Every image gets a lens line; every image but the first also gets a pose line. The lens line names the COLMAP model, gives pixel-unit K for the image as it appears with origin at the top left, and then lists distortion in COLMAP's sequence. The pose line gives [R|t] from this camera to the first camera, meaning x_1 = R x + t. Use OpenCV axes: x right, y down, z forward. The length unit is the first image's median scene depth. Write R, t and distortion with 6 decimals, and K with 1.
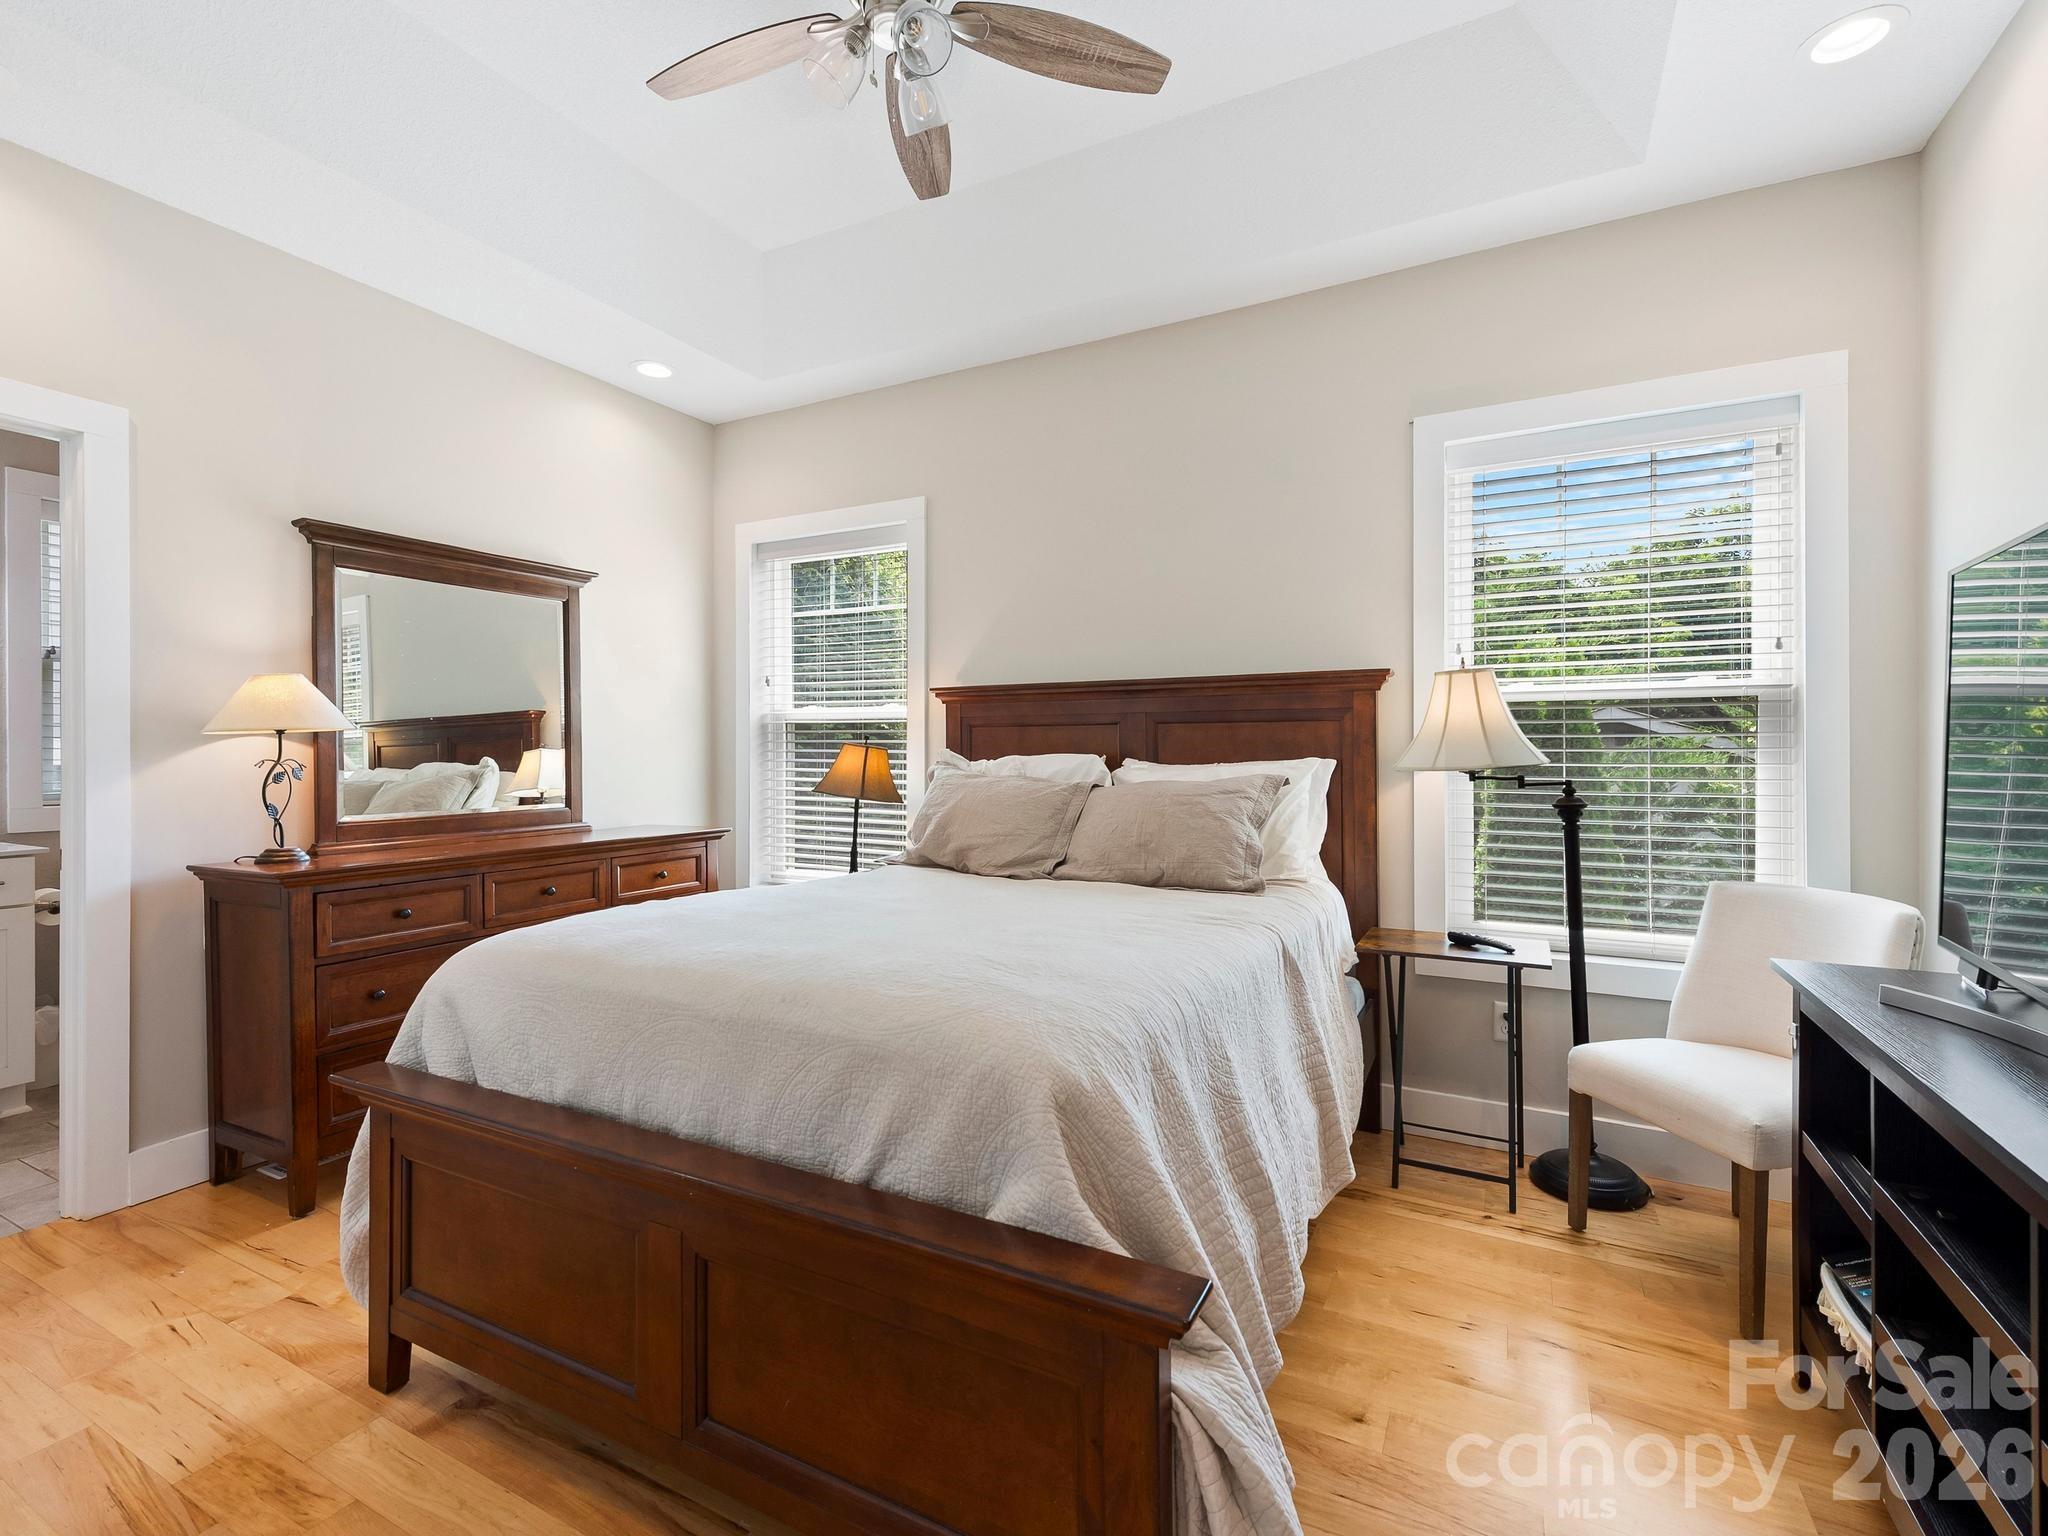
lens RADIAL K [[924.8, 0, 1019.2], [0, 924.8, 757.1], [0, 0, 1]] dist [0.001626, 0.000002]
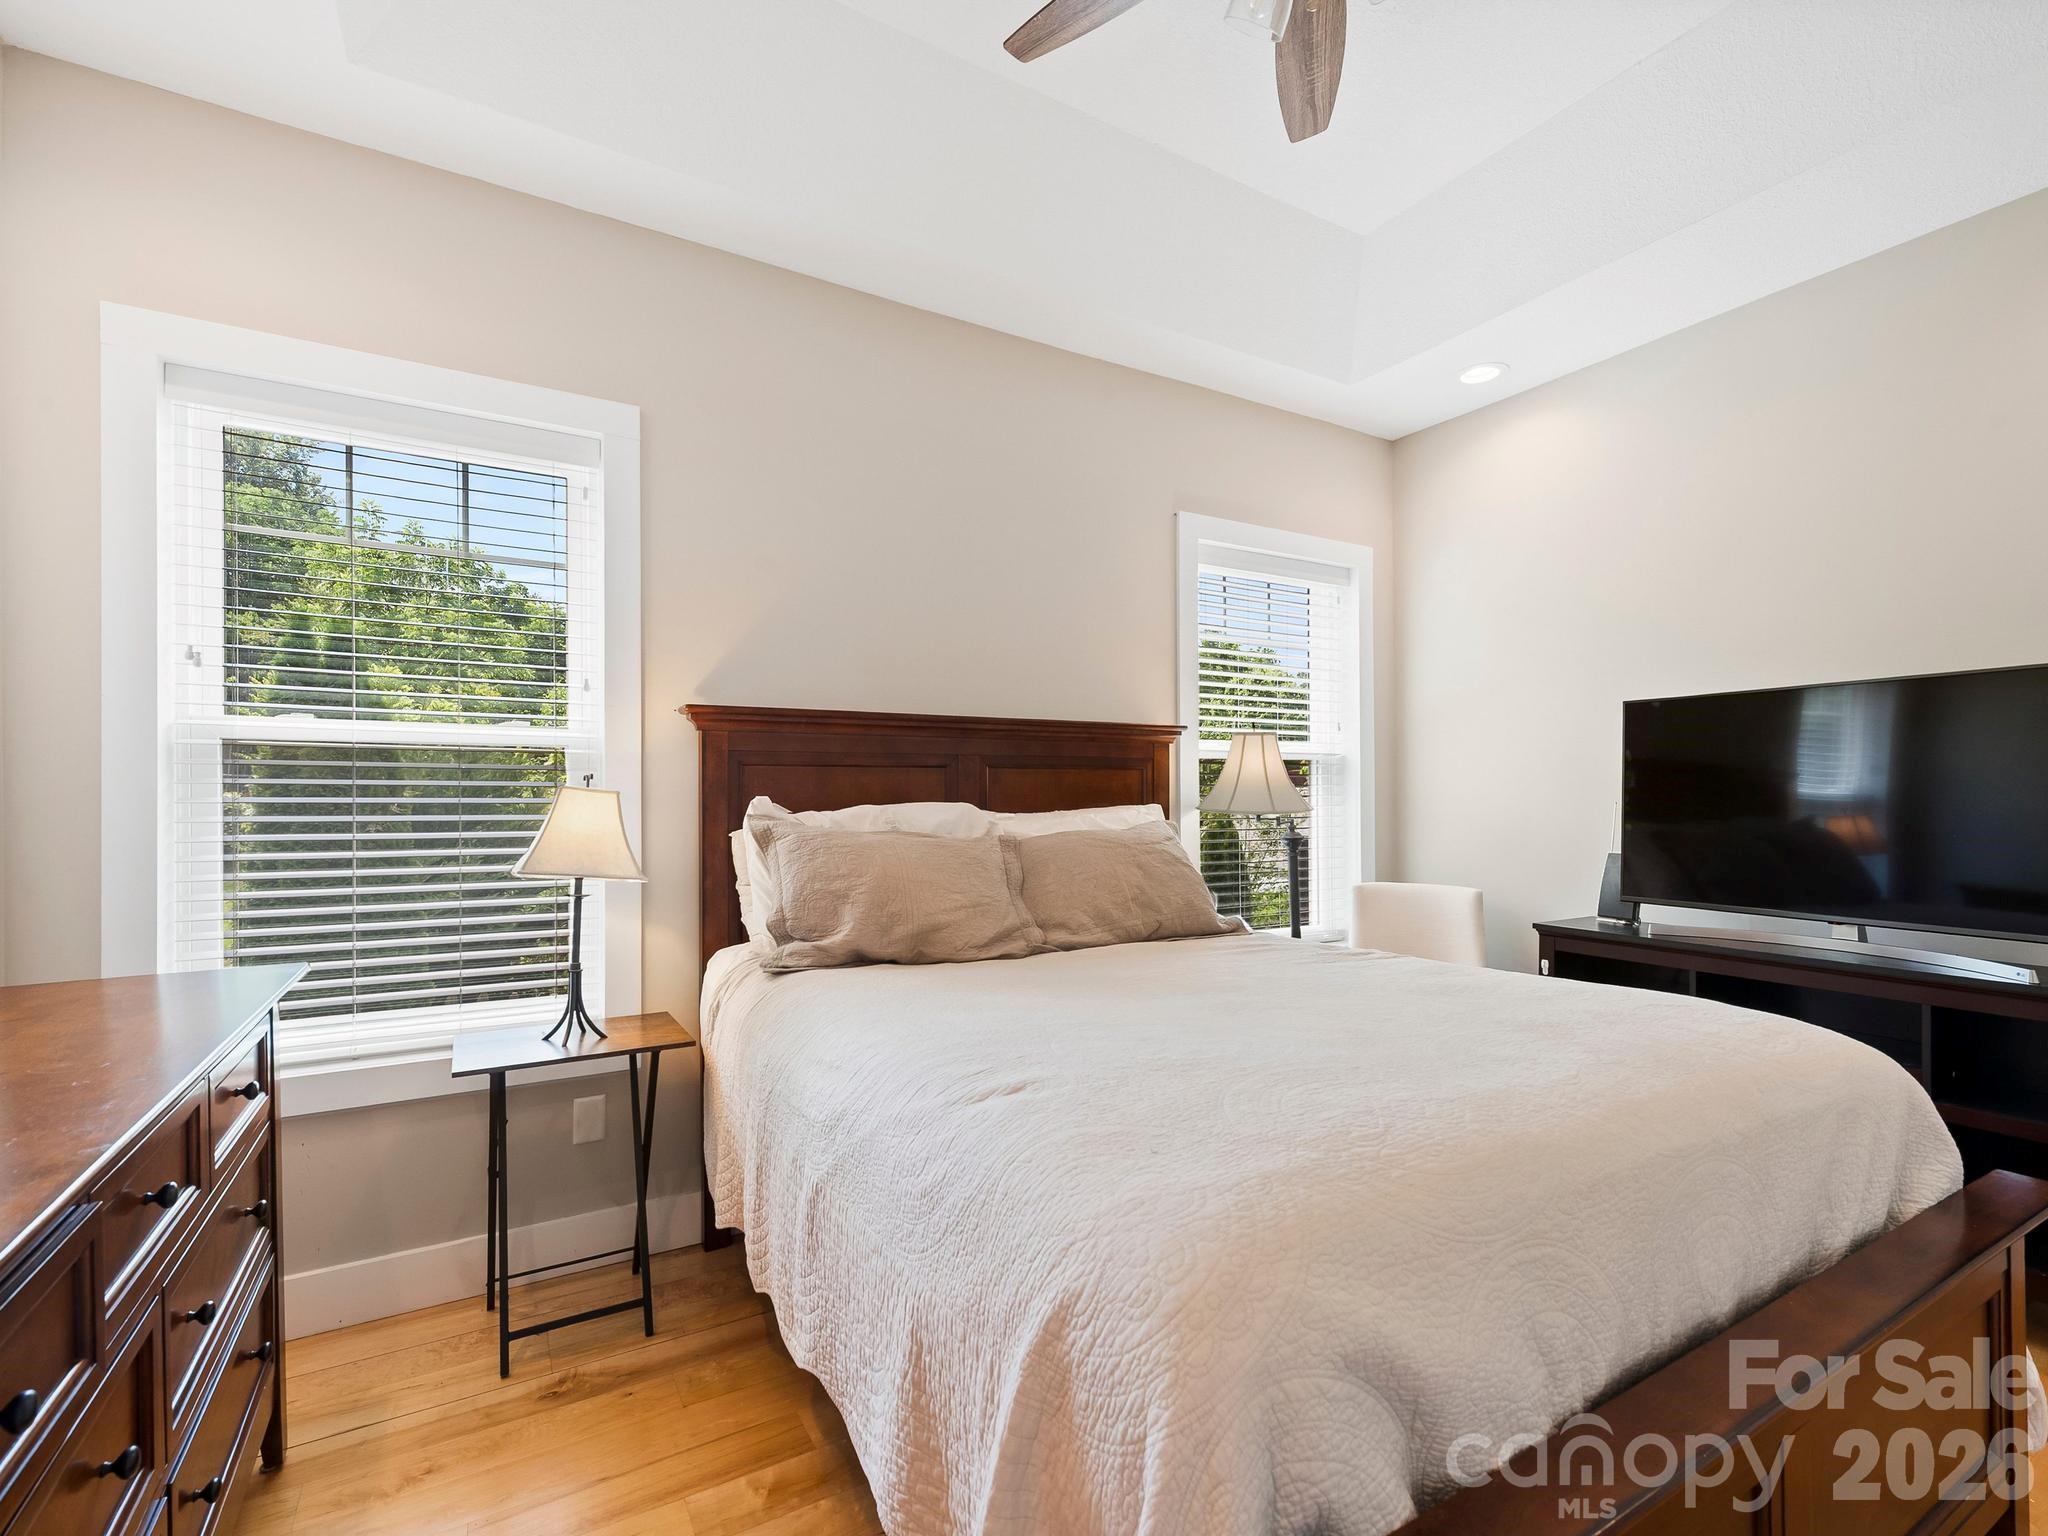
lens RADIAL K [[924.8, 0, 1041.7], [0, 924.8, 805.5], [0, 0, 1]] dist [0.001626, 0.000002]
pose [[0.524050, -0.011006, 0.851616, -0.638043], [0.007356, 0.999938, 0.008396, -0.007024], [-0.851656, 0.001865, 0.524099, 0.526208]]
